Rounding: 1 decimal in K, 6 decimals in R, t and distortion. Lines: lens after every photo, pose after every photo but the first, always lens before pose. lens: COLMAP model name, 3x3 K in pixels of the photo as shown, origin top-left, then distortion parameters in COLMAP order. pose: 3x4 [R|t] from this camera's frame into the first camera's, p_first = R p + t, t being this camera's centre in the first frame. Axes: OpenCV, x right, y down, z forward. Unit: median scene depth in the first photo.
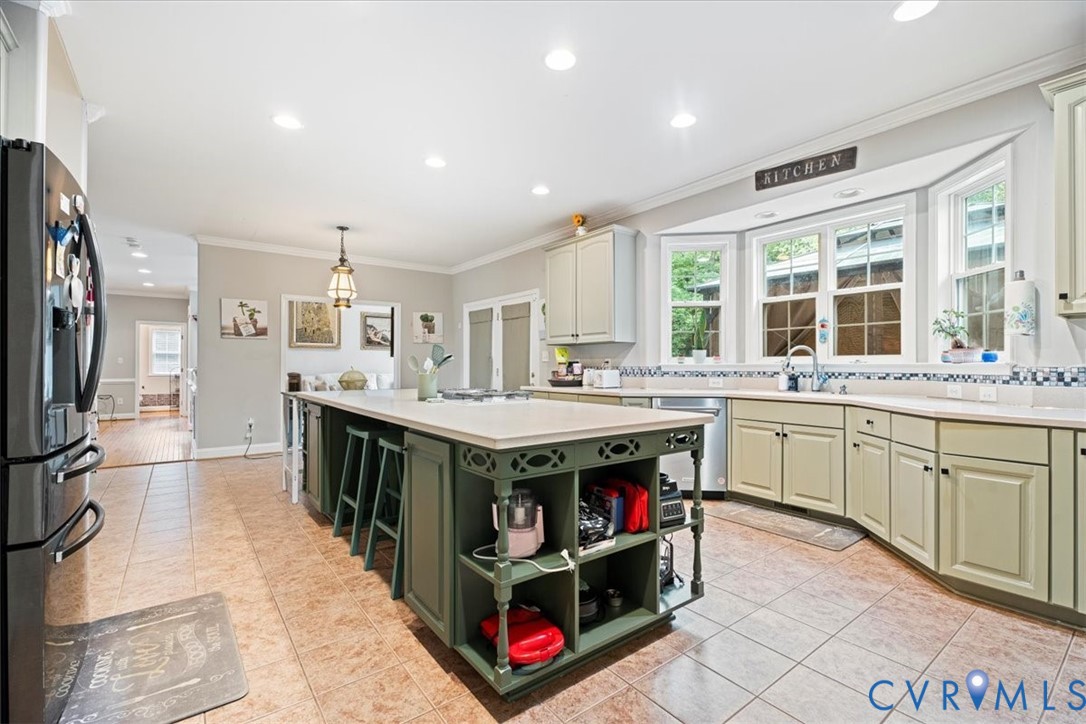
lens RADIAL K [[476.6, 0, 543.0], [0, 476.6, 362.0], [0, 0, 1]] dist [0.001012, -0.000307]
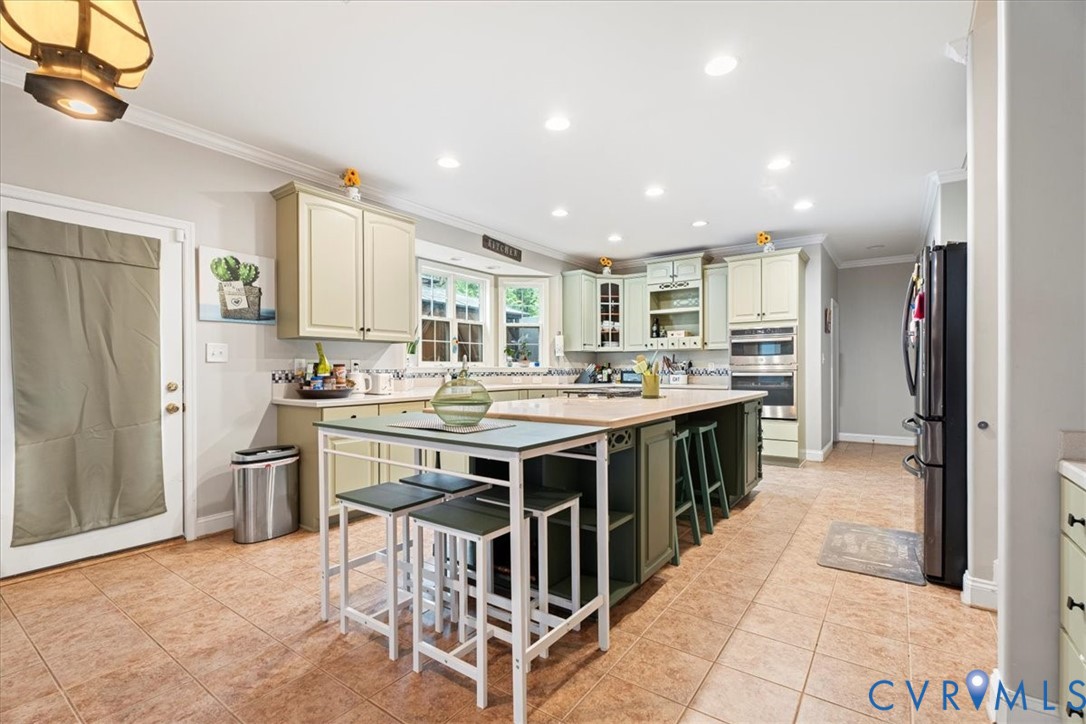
lens RADIAL K [[490.1, 0, 543.0], [0, 490.1, 362.0], [0, 0, 1]] dist [-0.003592, 0.000010]
pose [[-0.290509, 0.014875, 0.956757, -1.070456], [-0.002118, 0.999867, -0.016188, 0.013203], [-0.956870, -0.006729, -0.290438, 1.311987]]
